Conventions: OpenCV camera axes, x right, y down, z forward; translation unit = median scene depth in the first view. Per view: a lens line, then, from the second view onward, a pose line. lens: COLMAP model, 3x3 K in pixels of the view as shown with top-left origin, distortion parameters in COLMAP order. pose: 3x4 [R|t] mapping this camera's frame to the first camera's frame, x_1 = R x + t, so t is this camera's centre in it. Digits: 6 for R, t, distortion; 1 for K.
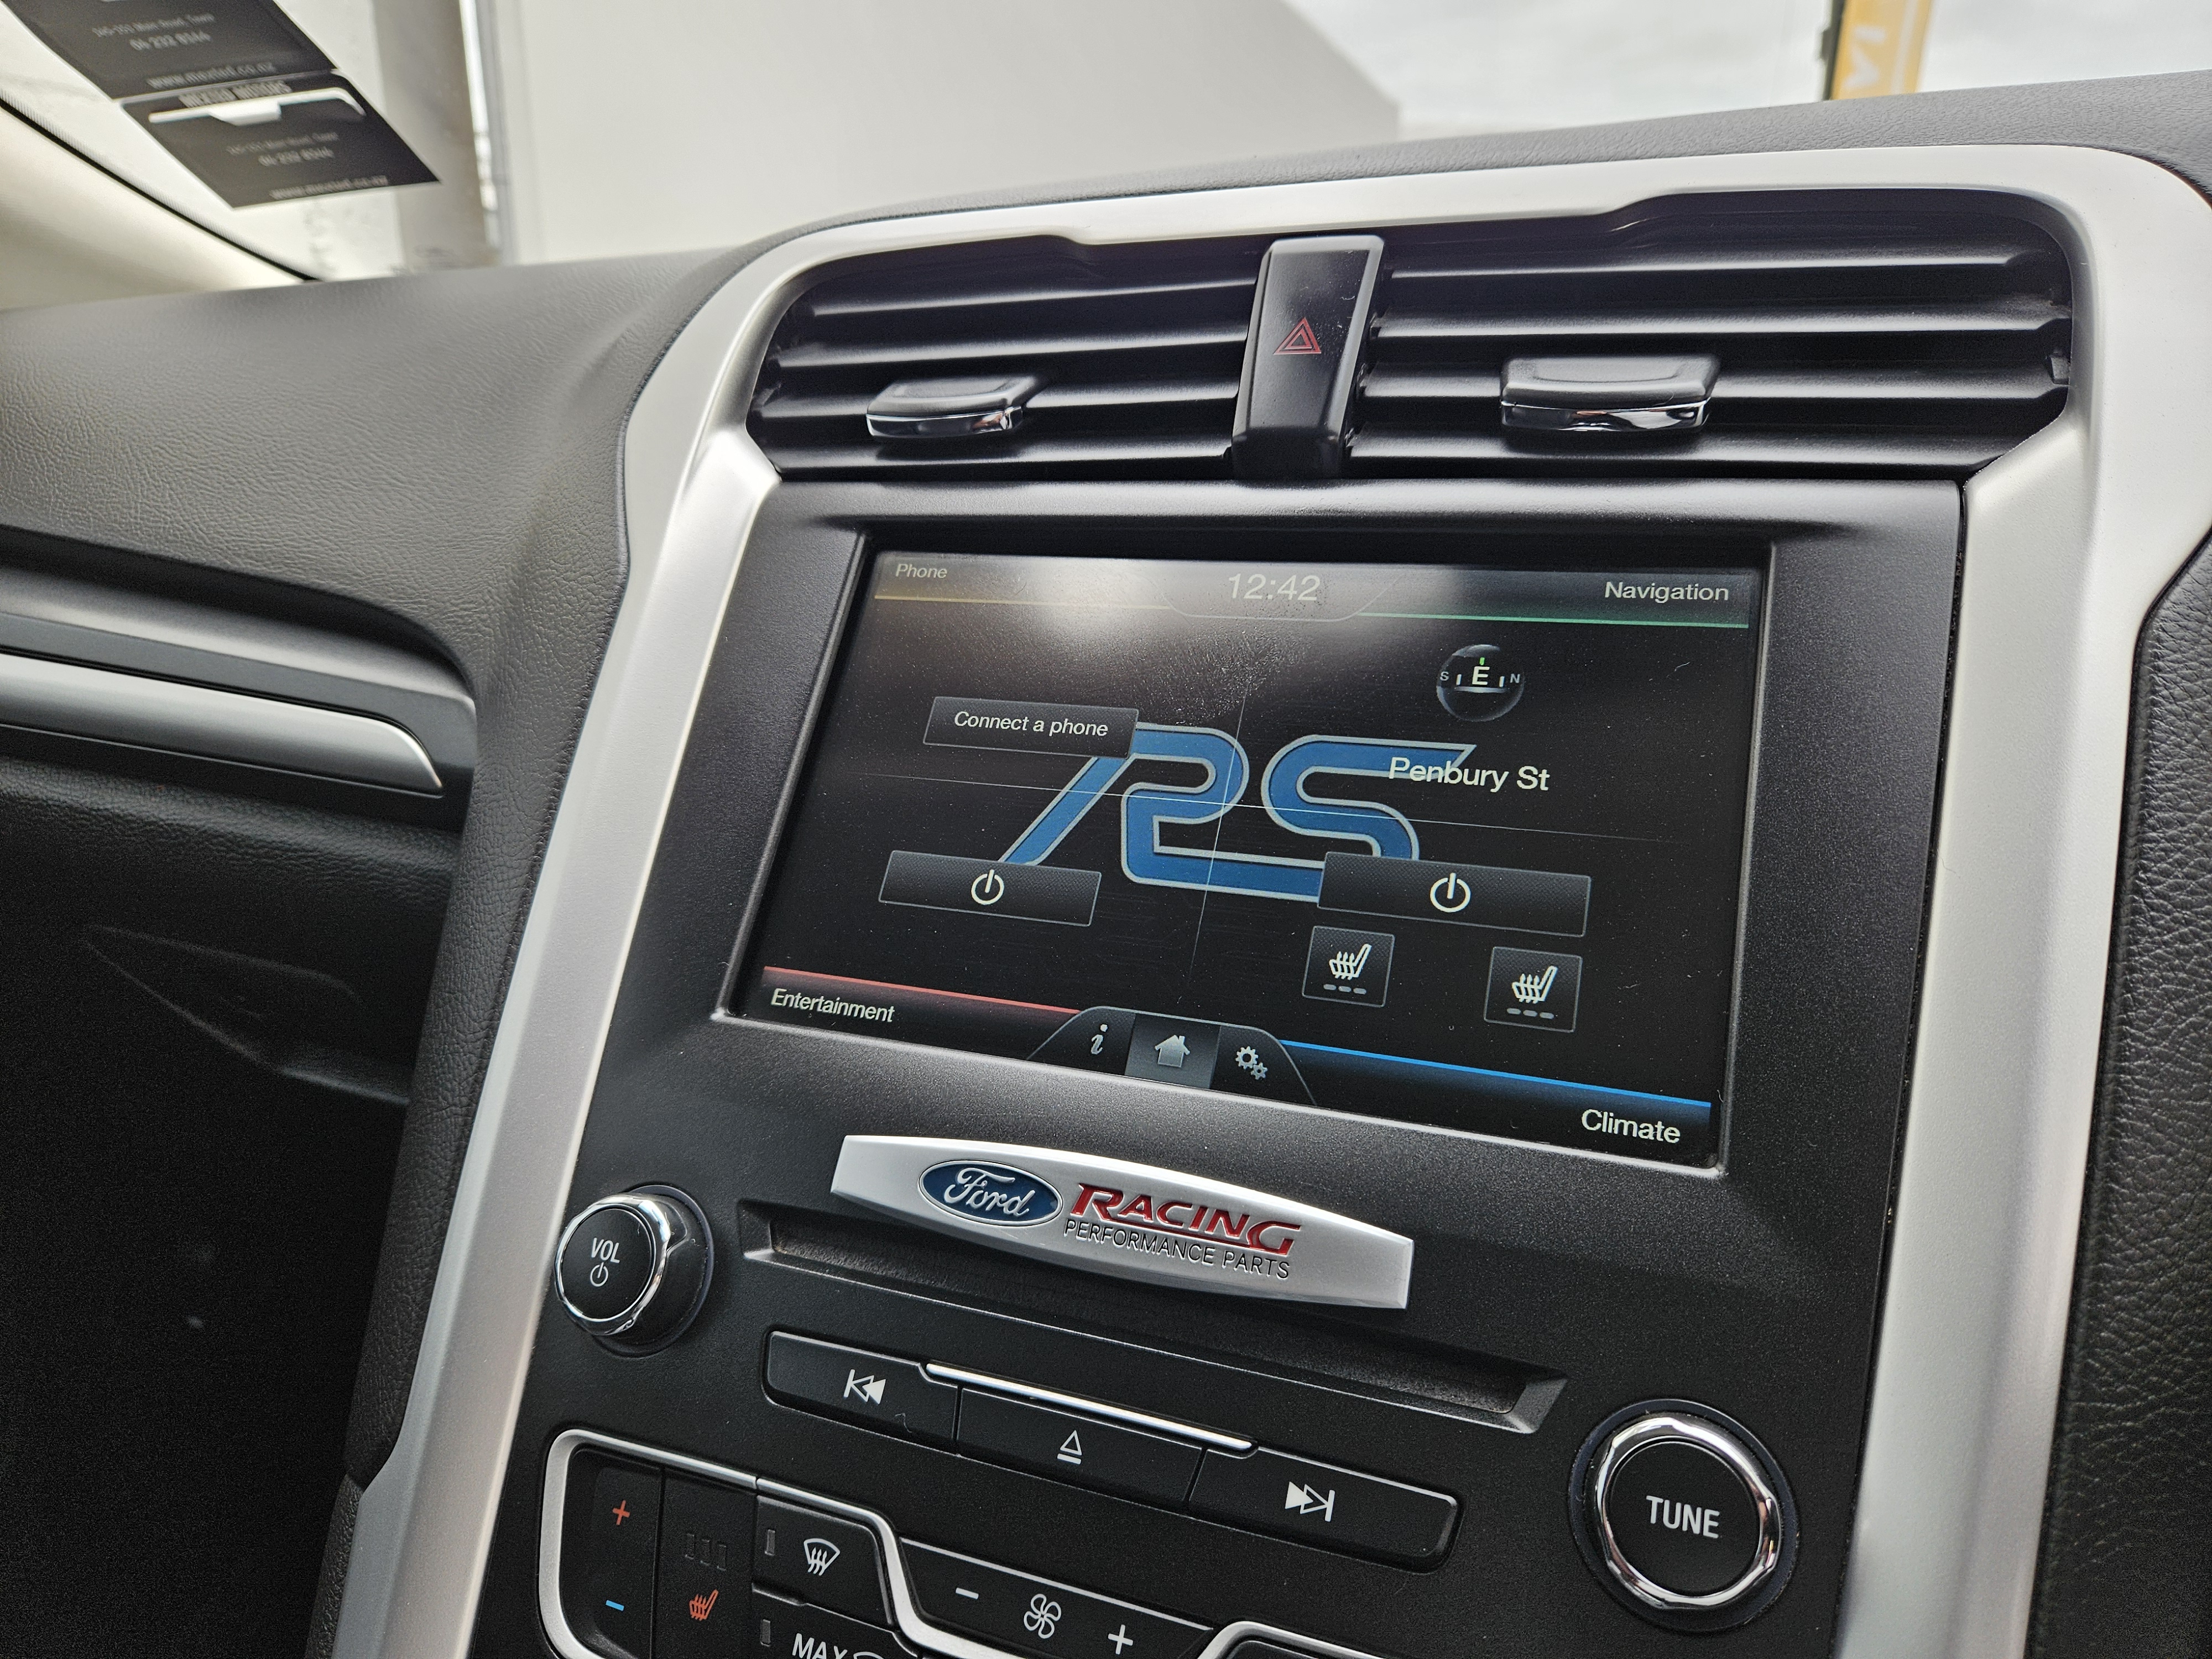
lens RADIAL K [[1535.6, 0, 1106.0], [0, 1535.6, 829.5], [0, 0, 1]] dist [0.048754, -0.067941]
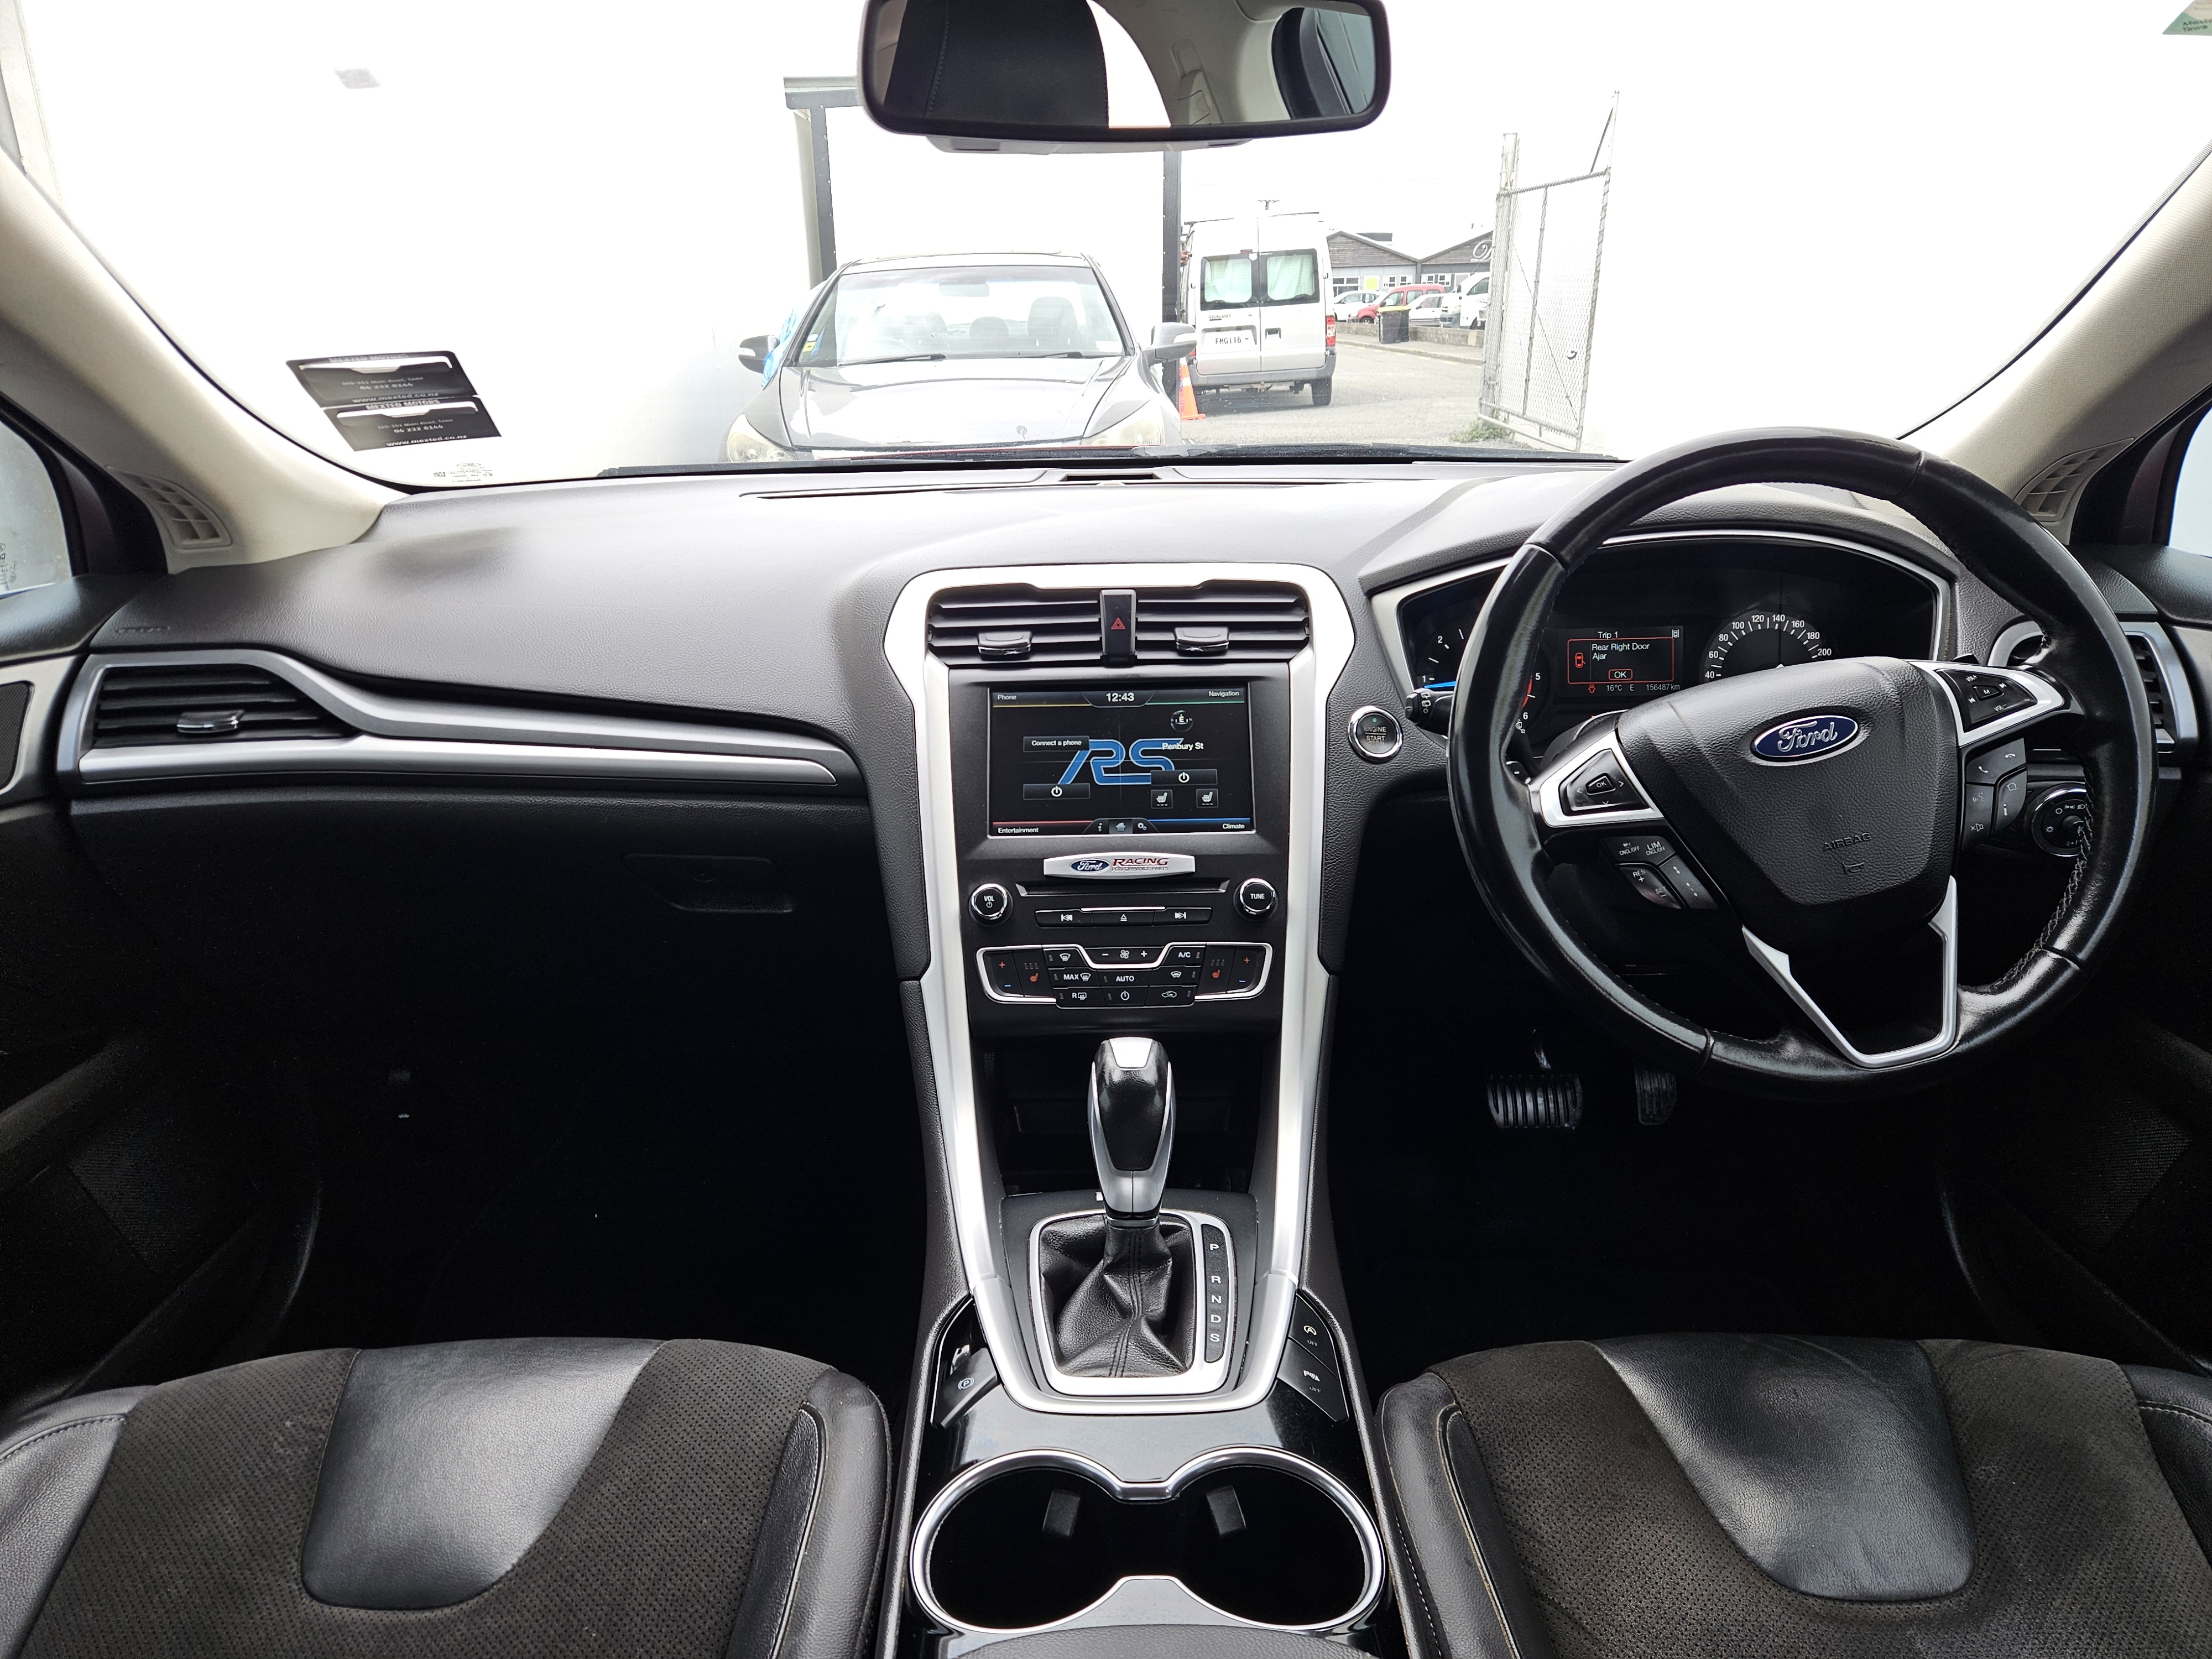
lens RADIAL K [[1535.6, 0, 1106.0], [0, 1535.6, 829.5], [0, 0, 1]] dist [0.048754, -0.067941]
pose [[0.930656, -0.136436, 0.339506, -1.287684], [0.107342, 0.988858, 0.103142, -0.248082], [-0.349796, -0.059547, 0.934932, -2.562289]]
